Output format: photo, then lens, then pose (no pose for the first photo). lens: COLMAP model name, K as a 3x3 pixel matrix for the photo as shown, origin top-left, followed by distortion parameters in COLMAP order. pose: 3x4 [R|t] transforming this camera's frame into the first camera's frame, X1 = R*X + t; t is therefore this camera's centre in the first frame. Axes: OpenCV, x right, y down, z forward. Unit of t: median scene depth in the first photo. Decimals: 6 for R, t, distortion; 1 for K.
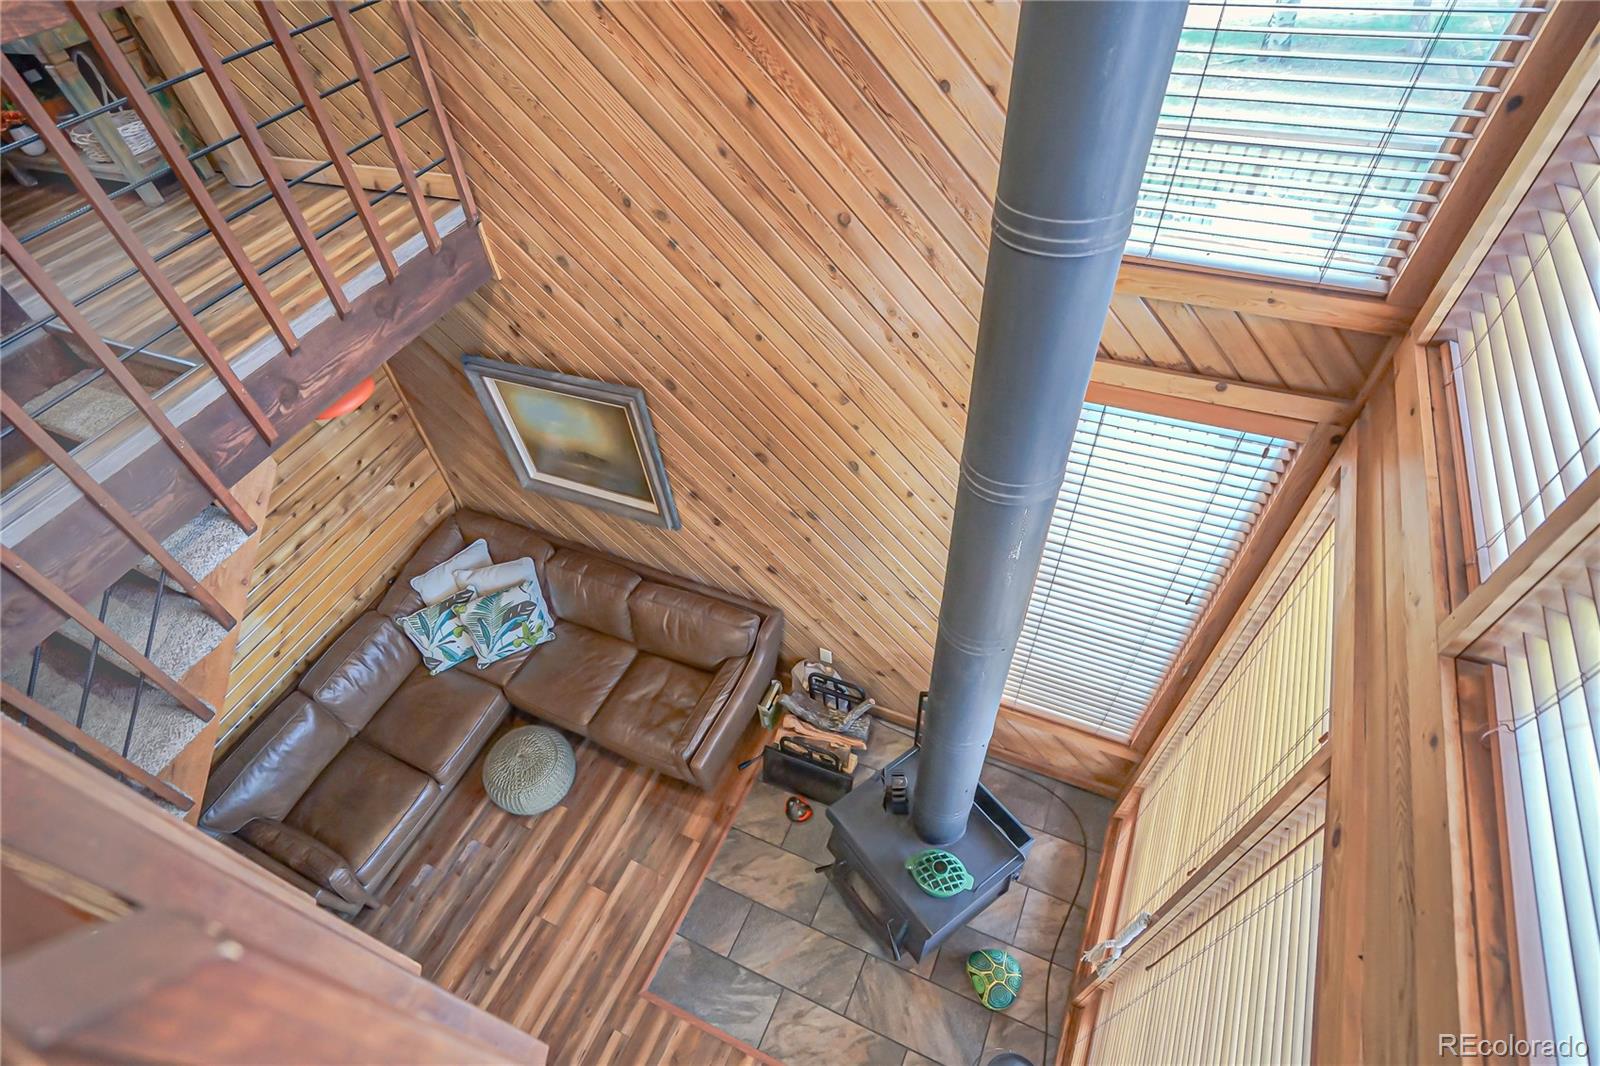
lens RADIAL K [[783.1, 0, 724.9], [0, 783.1, 606.0], [0, 0, 1]] dist [-0.051006, 0.000139]
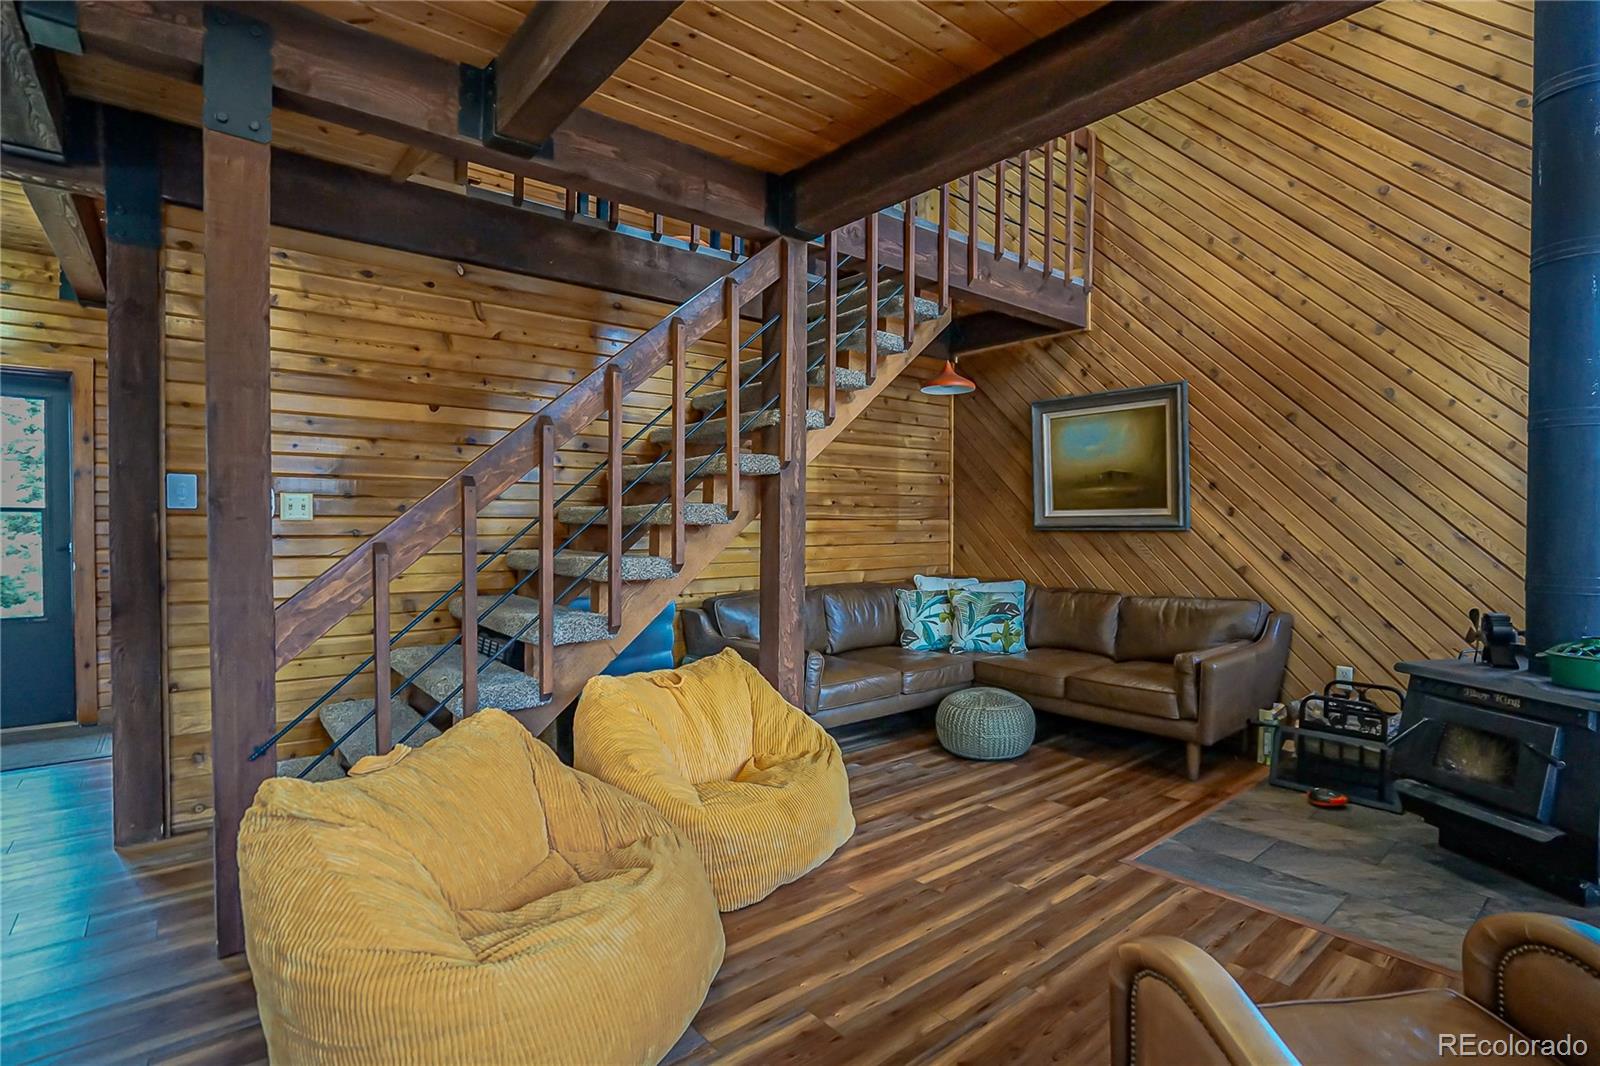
lens RADIAL K [[777.3, 0, 757.5], [0, 777.3, 534.6], [0, 0, 1]] dist [-0.046140, 0.019866]
pose [[0.898717, 0.137221, -0.416506, -0.155330], [-0.406190, 0.618448, -0.672705, 0.911009], [0.165278, 0.773752, 0.611548, 0.219514]]
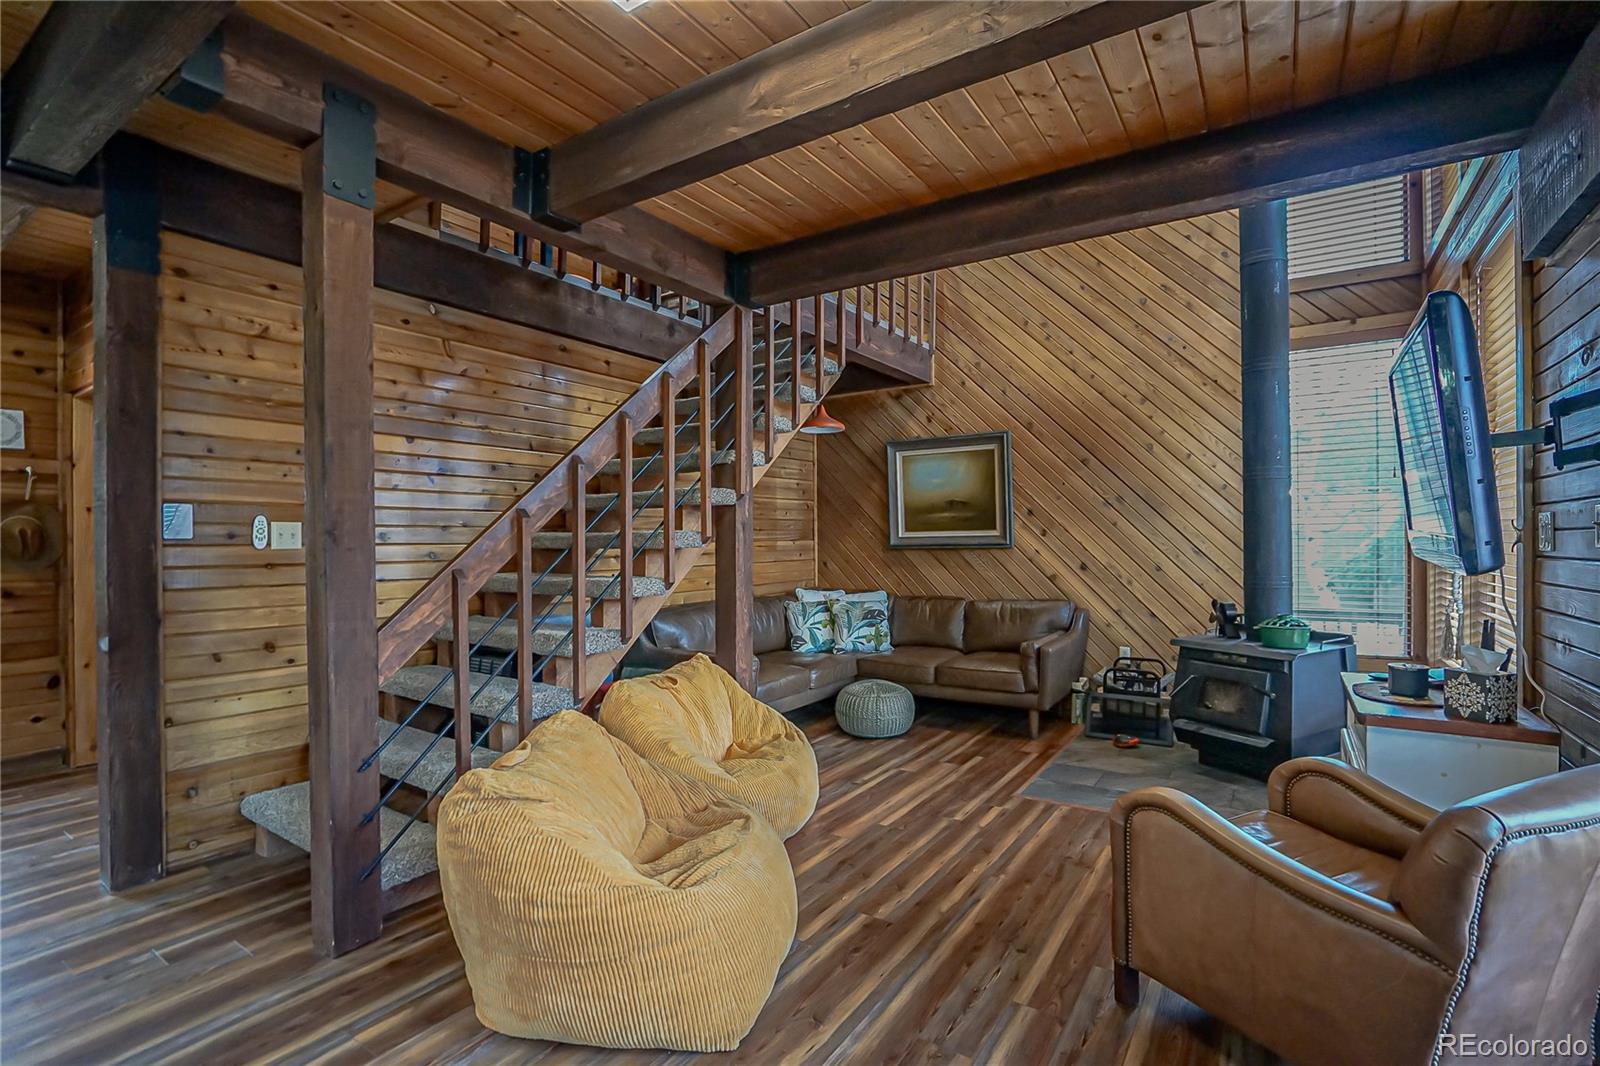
lens RADIAL K [[781.5, 0, 764.0], [0, 781.5, 540.1], [0, 0, 1]] dist [-0.044332, 0.024043]
pose [[0.983584, 0.122143, -0.132828, -0.323393], [-0.179974, 0.610558, -0.771251, 1.092699], [-0.013104, 0.782496, 0.622518, 0.095622]]
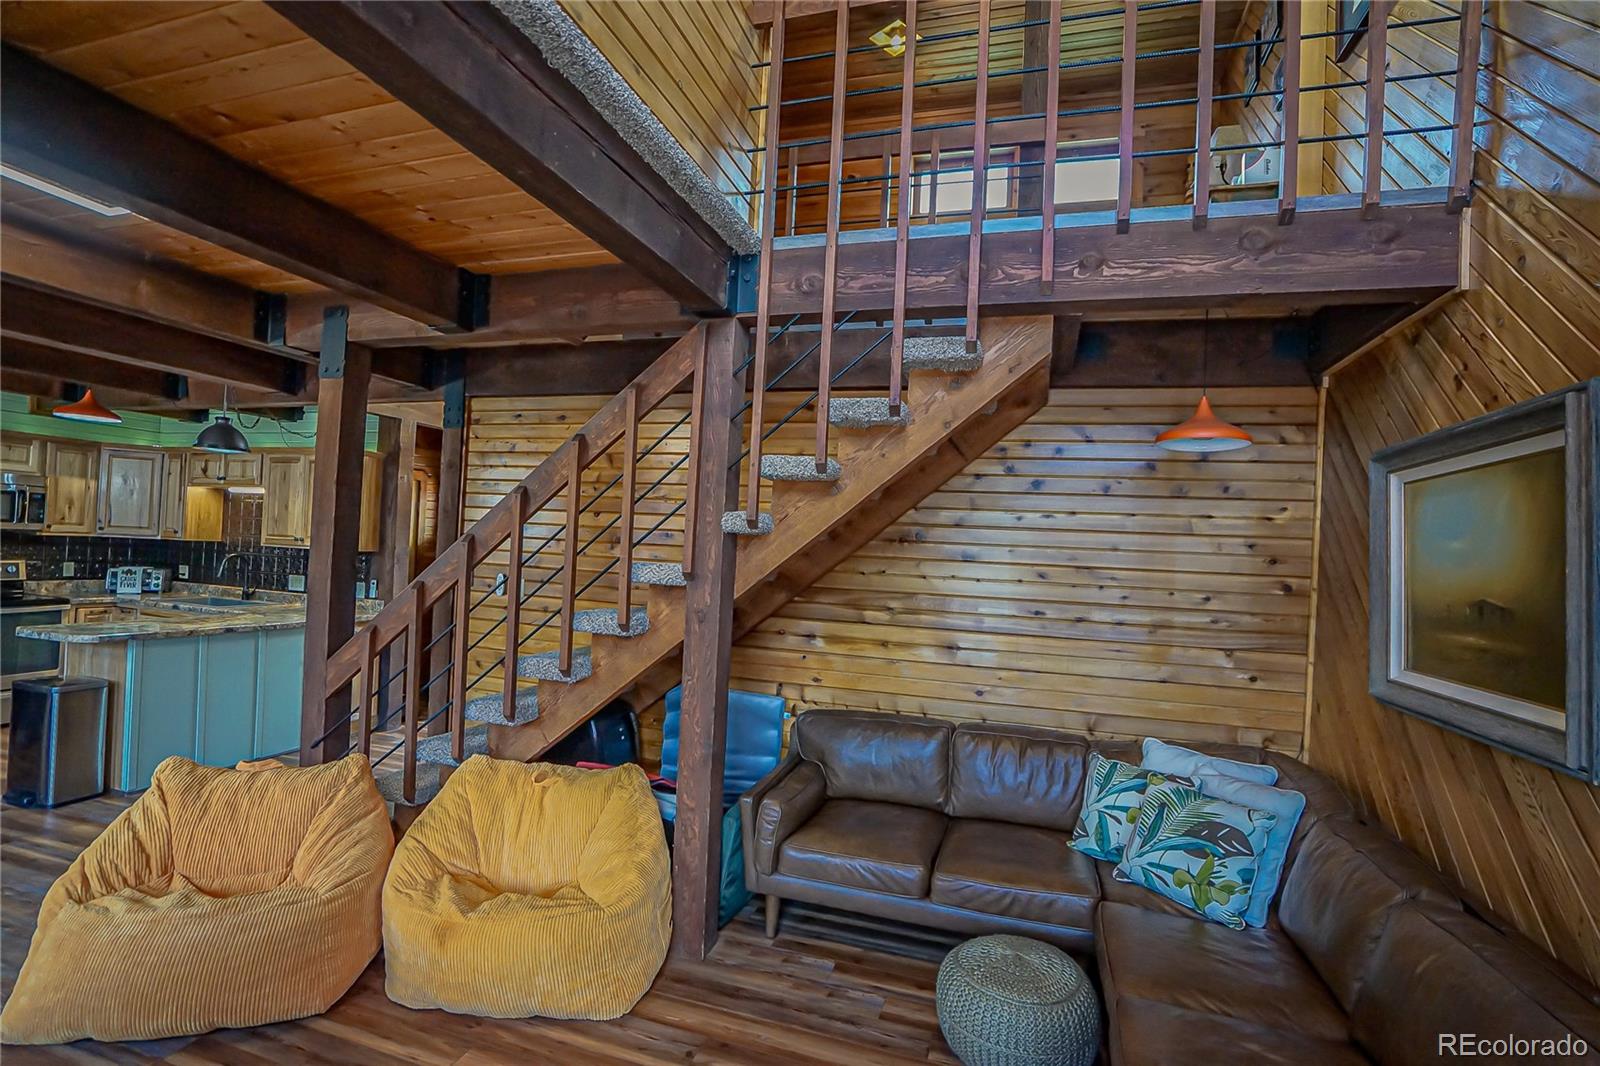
lens RADIAL K [[729.2, 0, 793.8], [0, 729.2, 539.5], [0, 0, 1]] dist [-0.042199, 0.016294]
pose [[0.153977, 0.119465, -0.980826, 0.225780], [-0.821851, 0.566533, -0.060015, 0.201963], [0.548500, 0.815333, 0.185415, 0.591745]]
